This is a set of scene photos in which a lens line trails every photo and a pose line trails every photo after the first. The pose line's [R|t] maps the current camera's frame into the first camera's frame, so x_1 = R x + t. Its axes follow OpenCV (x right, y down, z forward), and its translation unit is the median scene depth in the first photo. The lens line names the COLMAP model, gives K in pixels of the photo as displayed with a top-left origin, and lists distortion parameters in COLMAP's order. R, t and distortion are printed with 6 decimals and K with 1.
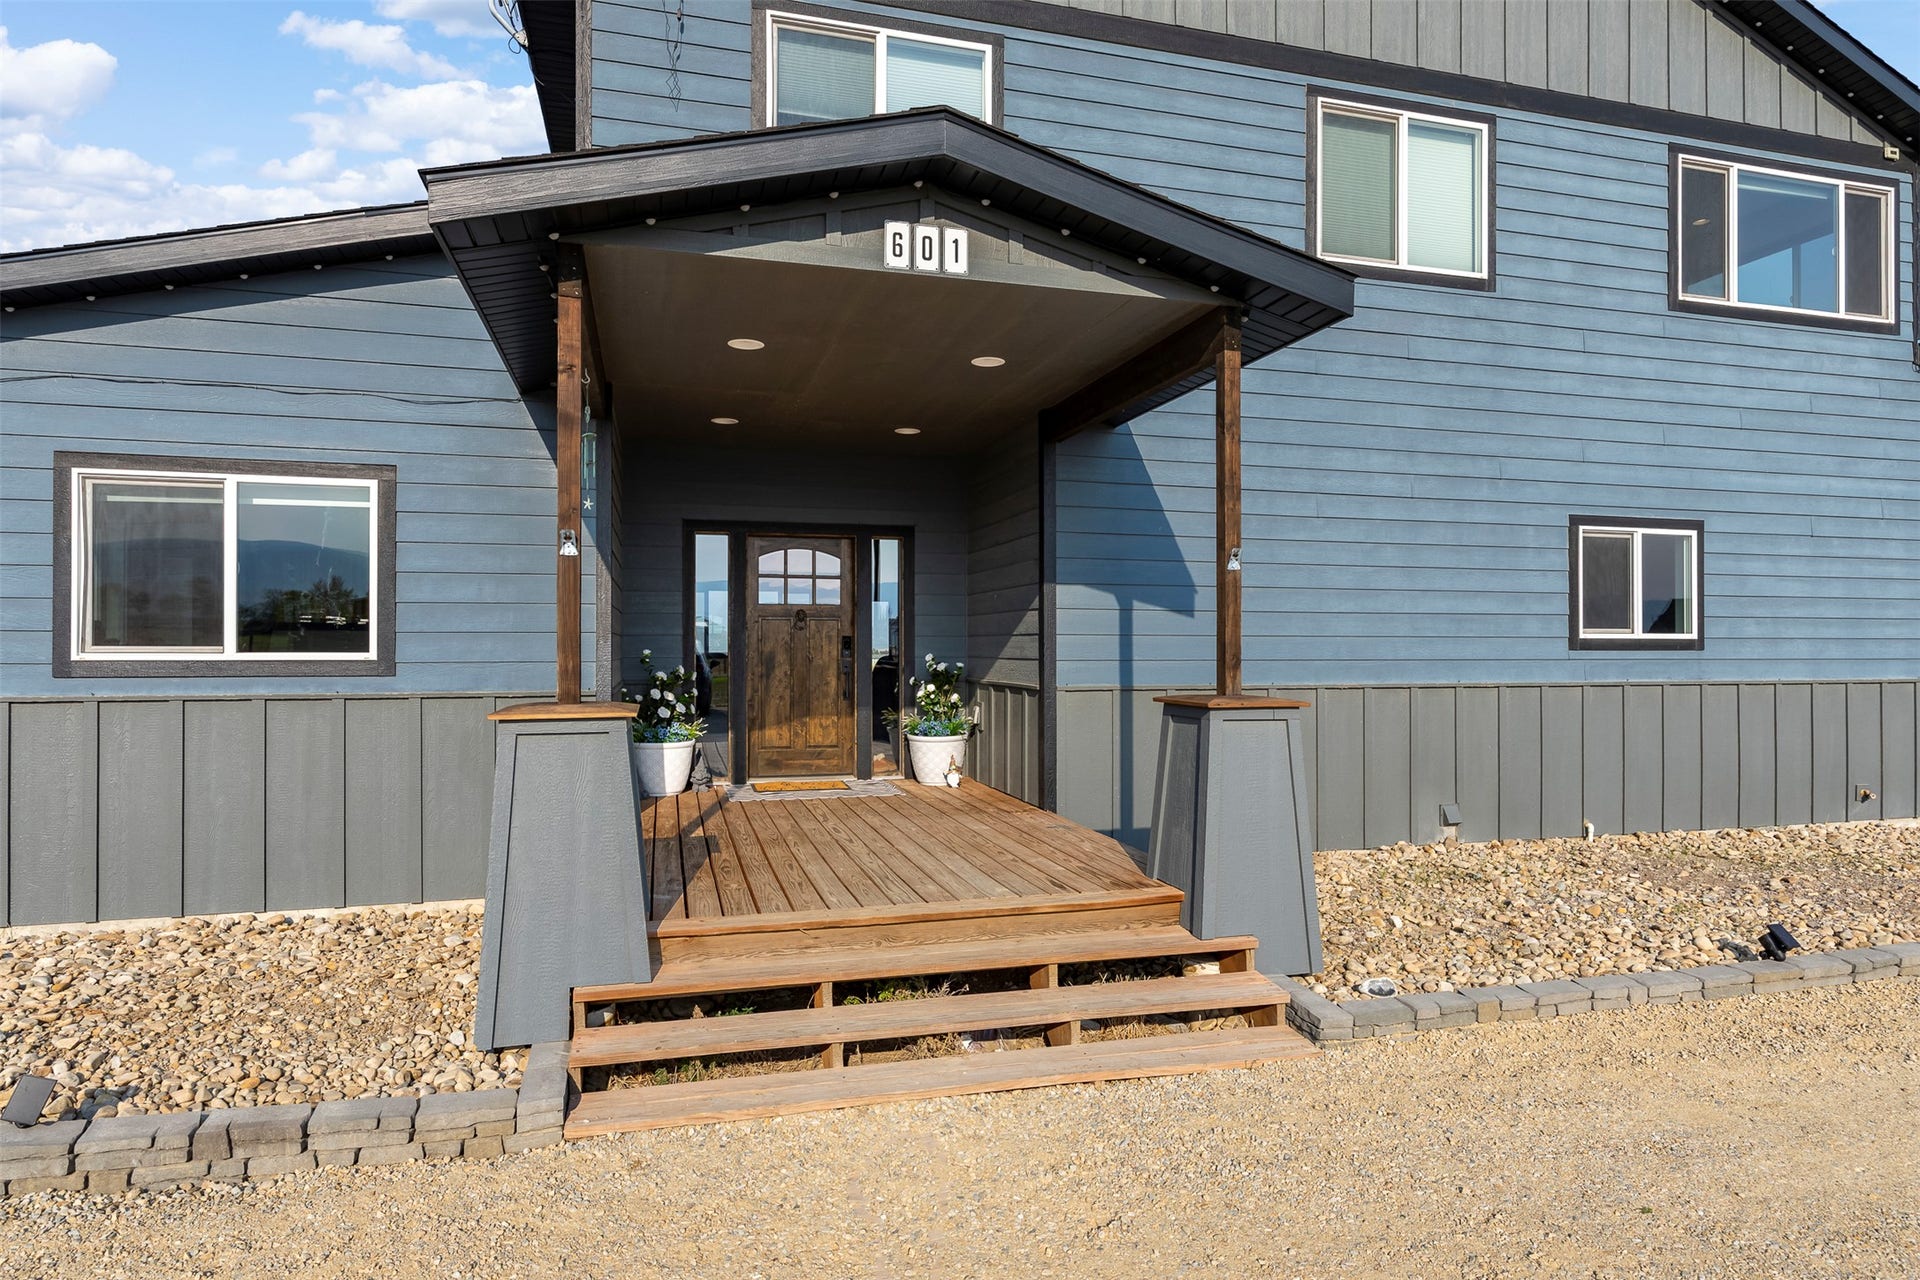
lens RADIAL K [[1082.3, 0, 954.3], [0, 1082.3, 620.3], [0, 0, 1]] dist [0.001169, 0.001033]
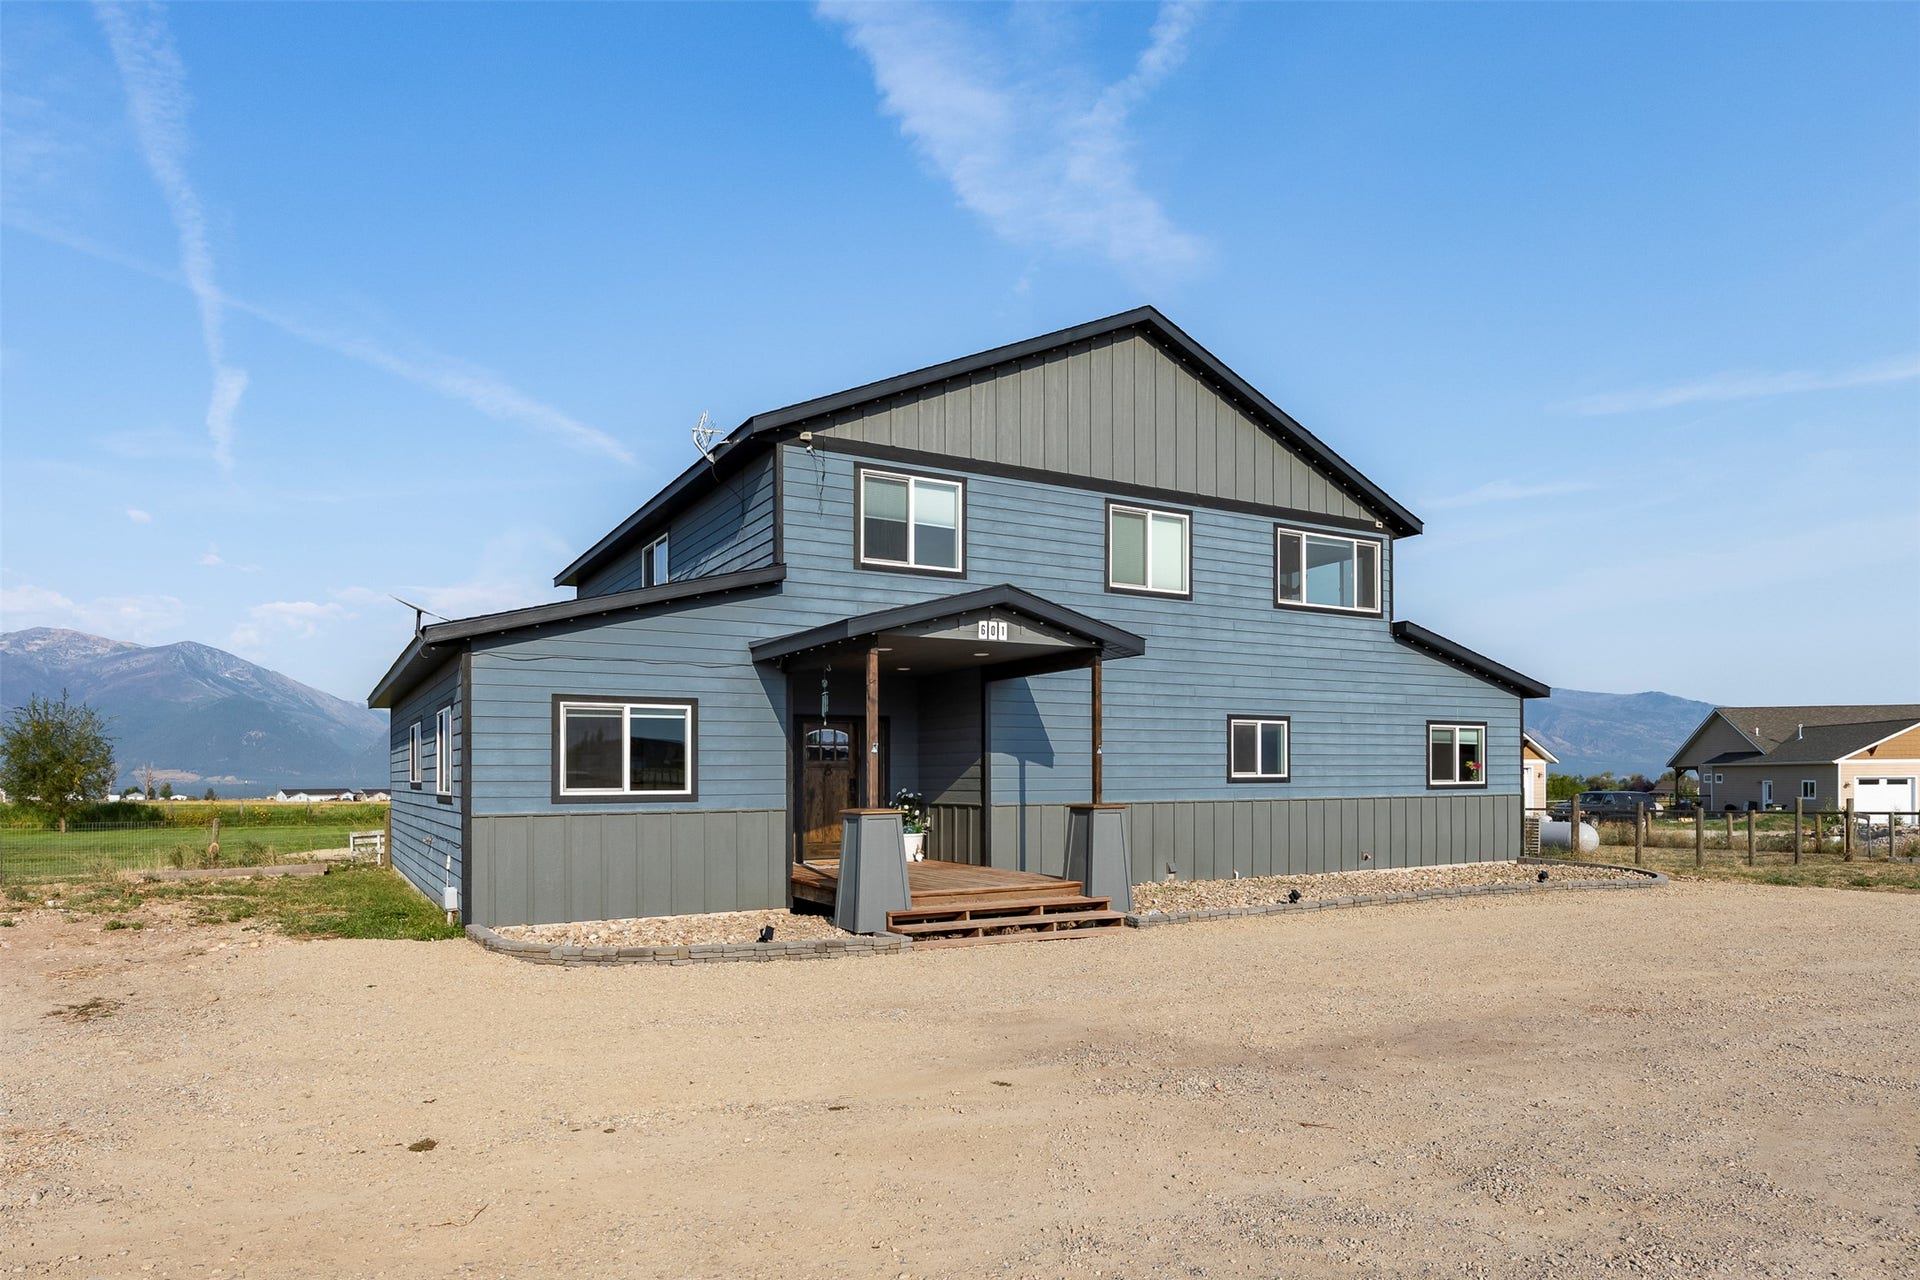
lens RADIAL K [[1132.7, 0, 919.6], [0, 1132.7, 754.0], [0, 0, 1]] dist [0.004412, 0.003362]
pose [[0.972481, -0.002259, 0.232969, -0.460865], [0.001711, 0.999995, 0.002555, -0.032478], [-0.232974, -0.002086, 0.972481, -0.883878]]
